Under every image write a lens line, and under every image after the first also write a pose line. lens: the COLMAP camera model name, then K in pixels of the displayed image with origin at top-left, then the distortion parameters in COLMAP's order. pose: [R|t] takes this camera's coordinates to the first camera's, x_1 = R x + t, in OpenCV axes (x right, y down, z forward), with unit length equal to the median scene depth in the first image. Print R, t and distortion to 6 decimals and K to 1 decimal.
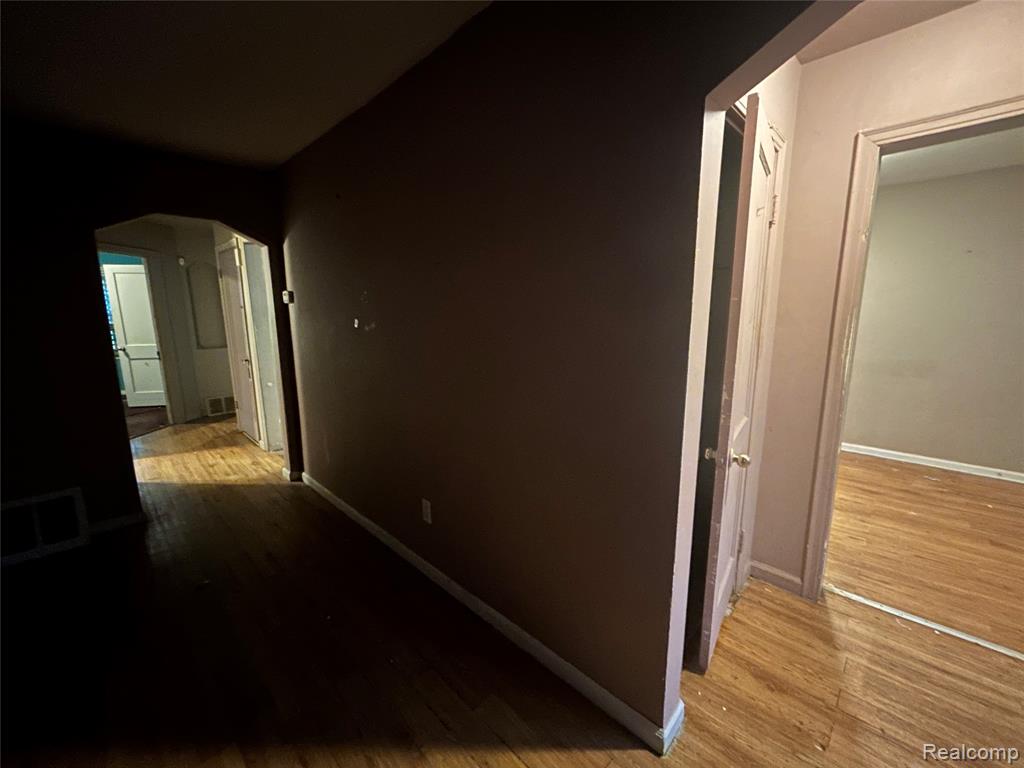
lens RADIAL K [[410.1, 0, 512.2], [0, 410.1, 382.9], [0, 0, 1]] dist [-0.001543, 0.000717]
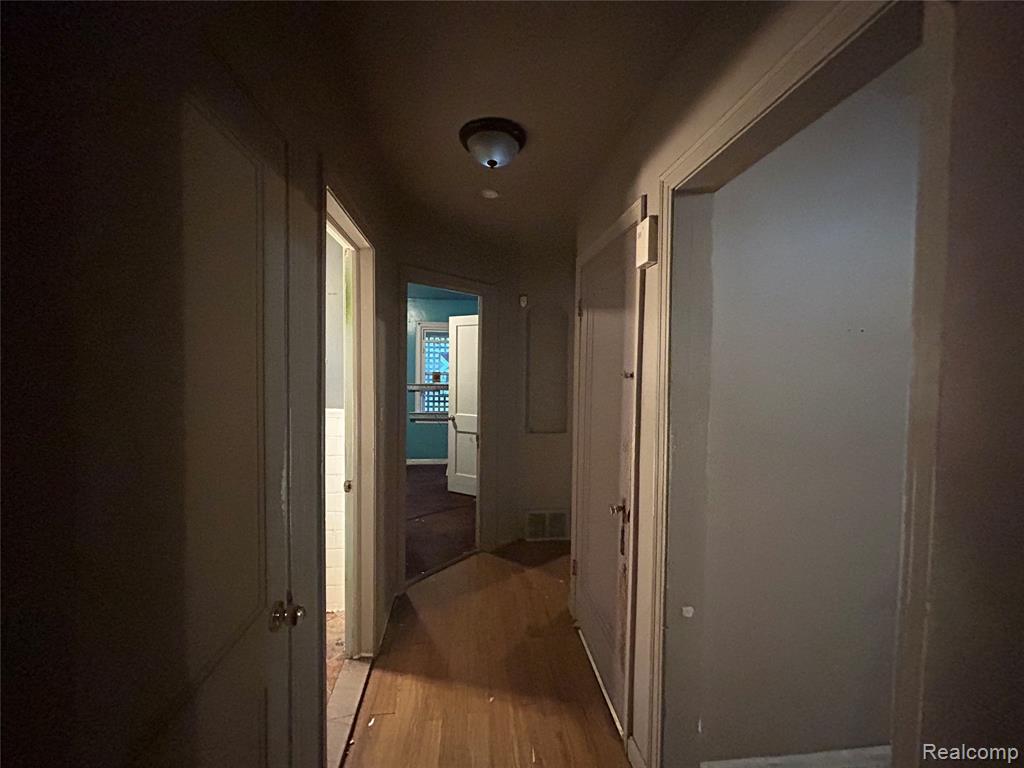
lens RADIAL K [[410.1, 0, 512.2], [0, 410.1, 384.2], [0, 0, 1]] dist [-0.001543, 0.000717]
pose [[0.772127, 0.039627, -0.634231, -0.367108], [-0.130751, 0.986606, -0.097535, -0.090679], [0.621871, 0.158236, 0.766966, 0.465897]]
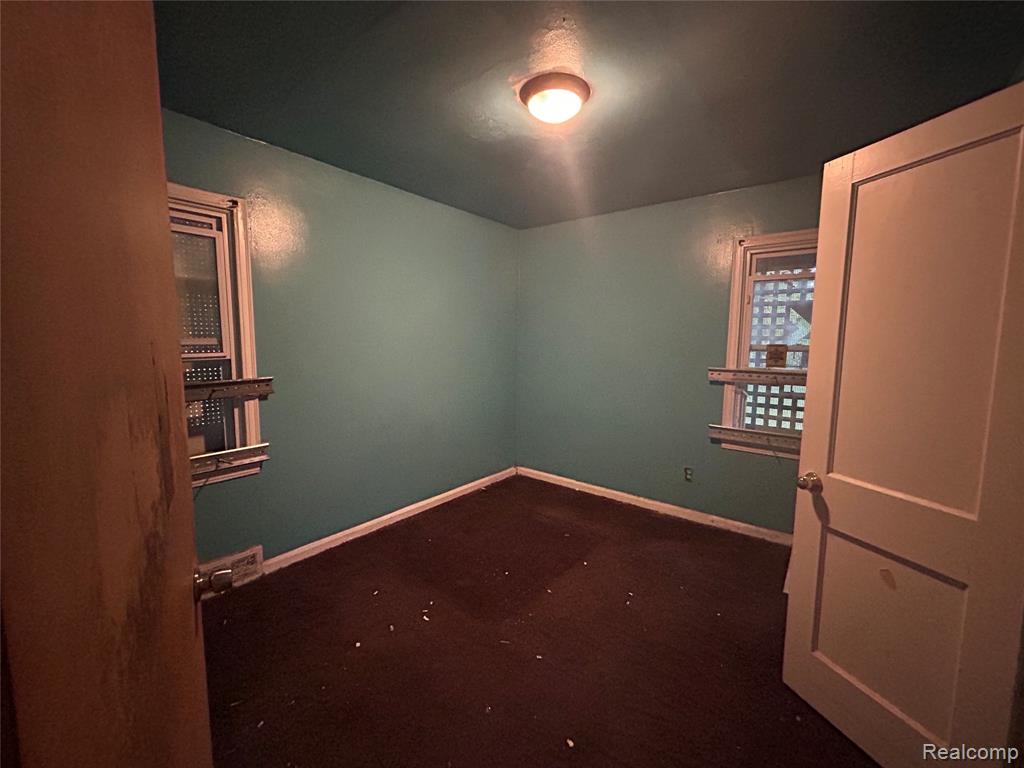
lens RADIAL K [[410.1, 0, 515.1], [0, 410.1, 382.7], [0, 0, 1]] dist [-0.001543, 0.000717]
pose [[0.107647, 0.109594, -0.988130, -0.754911], [-0.181866, 0.979305, 0.088803, -0.144265], [0.977413, 0.170148, 0.125351, 0.808432]]
